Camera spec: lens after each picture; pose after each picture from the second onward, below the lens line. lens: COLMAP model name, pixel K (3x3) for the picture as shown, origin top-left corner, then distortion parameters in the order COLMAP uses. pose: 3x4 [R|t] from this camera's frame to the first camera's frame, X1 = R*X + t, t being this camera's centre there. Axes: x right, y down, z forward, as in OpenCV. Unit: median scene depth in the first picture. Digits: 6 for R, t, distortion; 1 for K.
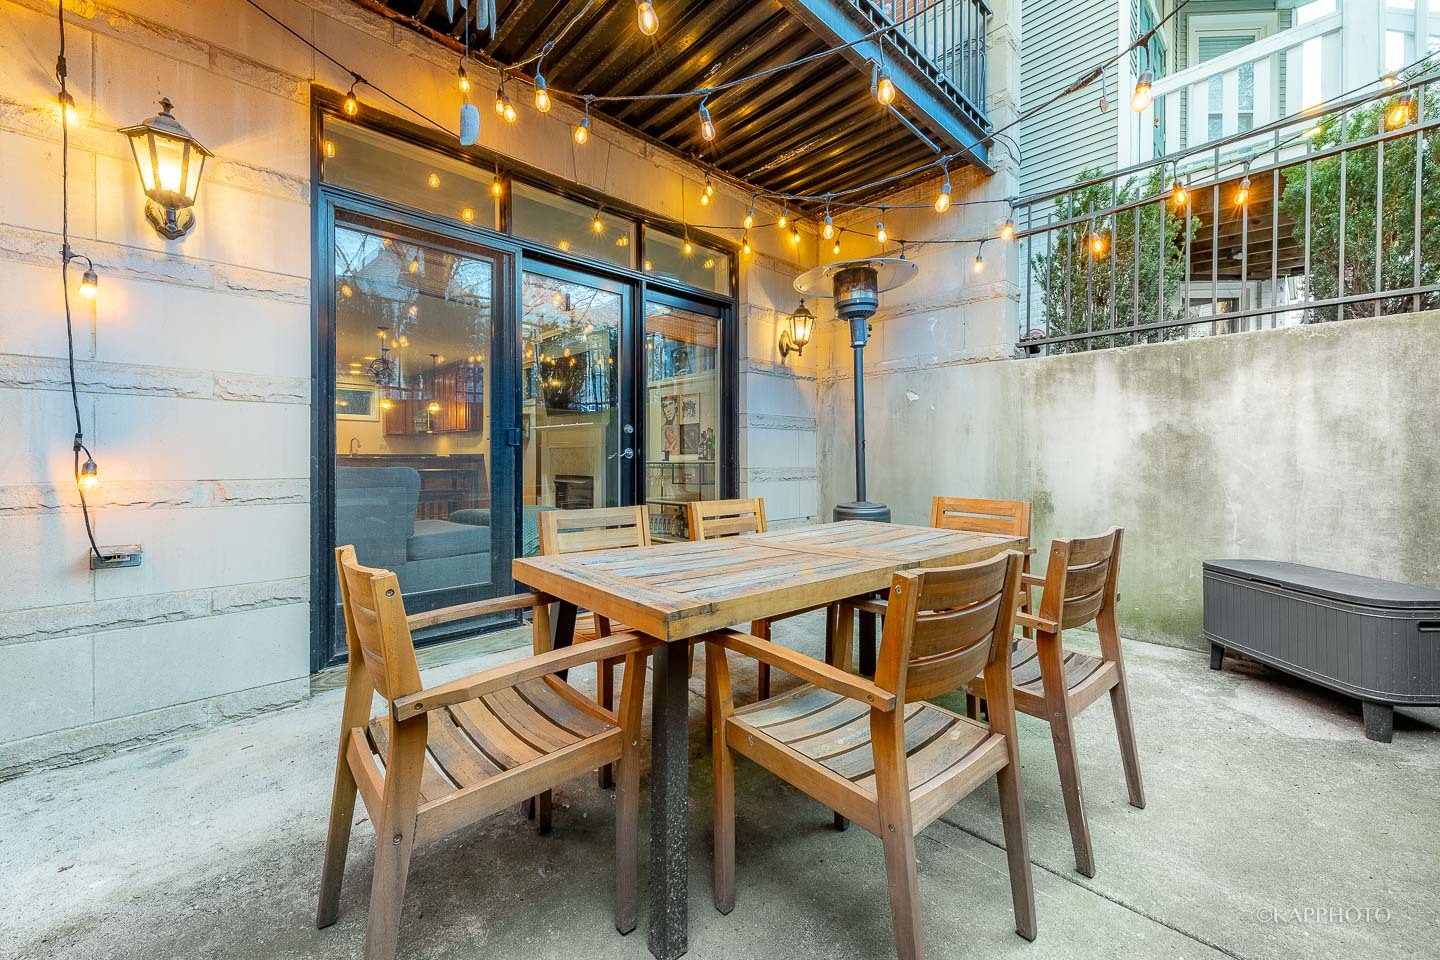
lens RADIAL K [[569.5, 0, 711.1], [0, 569.5, 464.7], [0, 0, 1]] dist [0.009086, -0.000647]
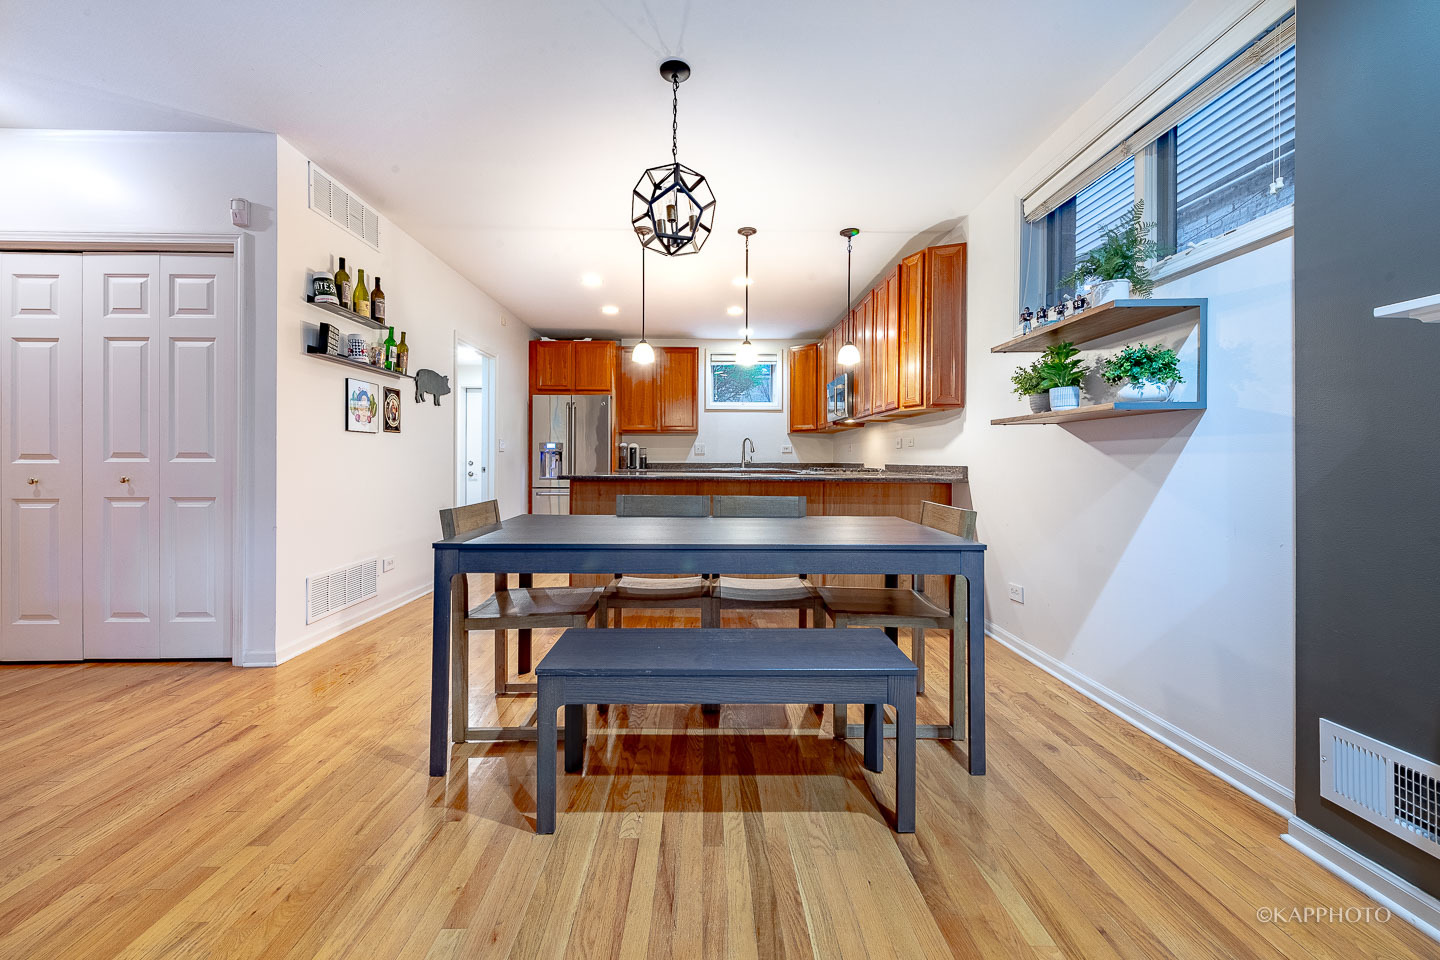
lens RADIAL K [[569.5, 0, 711.1], [0, 569.5, 464.7], [0, 0, 1]] dist [0.009086, -0.000647]
pose [[0.739956, 0.008517, -0.672602, -0.350210], [-0.011750, 0.999931, -0.000265, -0.023745], [0.672553, 0.008099, 0.740005, 0.792032]]
